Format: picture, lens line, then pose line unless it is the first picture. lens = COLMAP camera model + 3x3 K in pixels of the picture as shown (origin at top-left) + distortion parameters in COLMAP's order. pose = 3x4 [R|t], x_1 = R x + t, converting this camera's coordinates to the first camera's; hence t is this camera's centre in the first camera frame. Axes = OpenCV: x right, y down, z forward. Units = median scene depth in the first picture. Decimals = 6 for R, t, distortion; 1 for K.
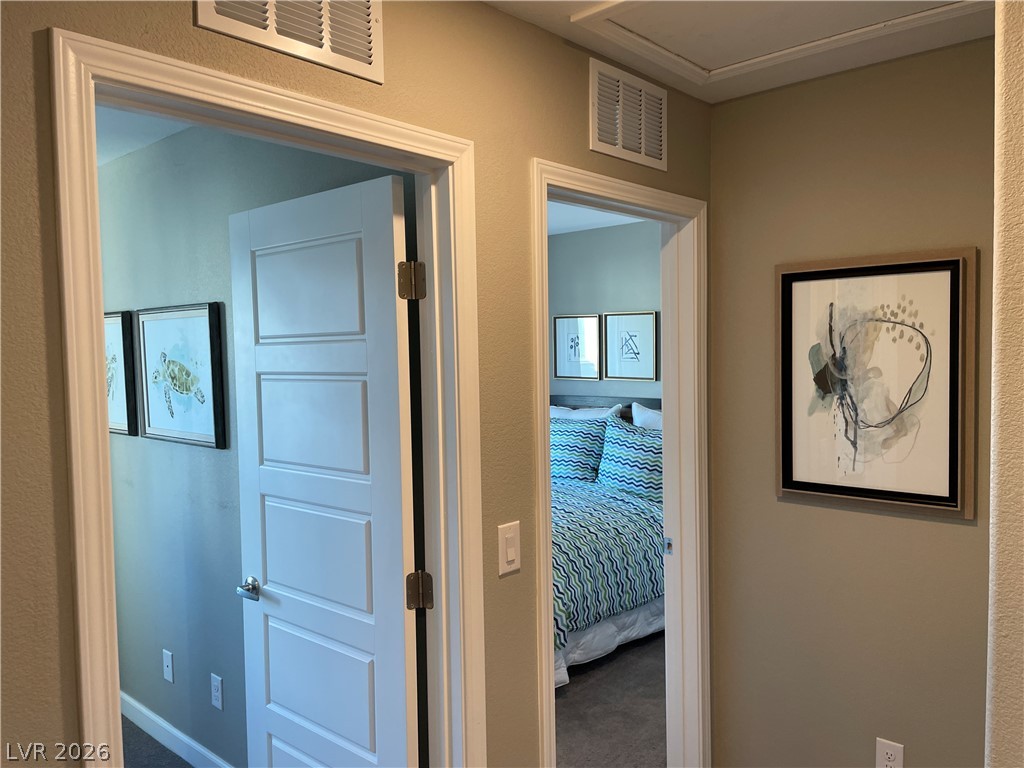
lens RADIAL K [[782.8, 0, 508.7], [0, 782.8, 388.9], [0, 0, 1]] dist [0.061208, -0.050487]
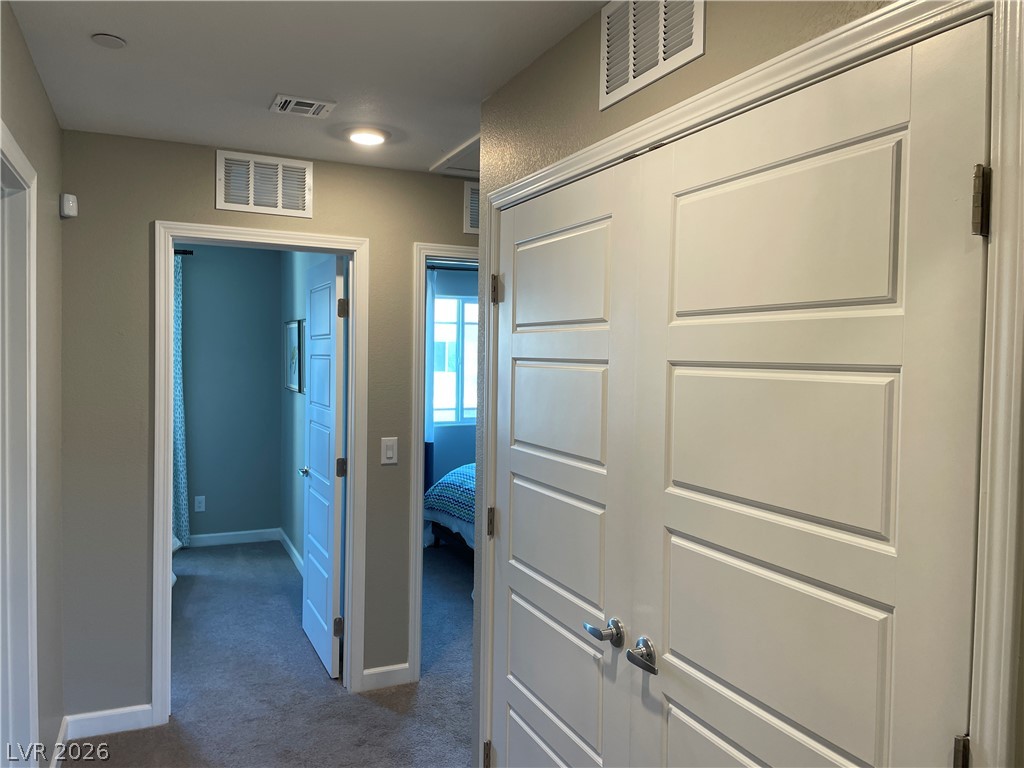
lens RADIAL K [[782.8, 0, 516.3], [0, 782.8, 380.6], [0, 0, 1]] dist [0.061208, -0.050487]
pose [[0.927156, 0.045383, -0.371918, 0.980859], [-0.048279, 0.998833, 0.001525, 0.017438], [0.371553, 0.016542, 0.928264, -0.638996]]
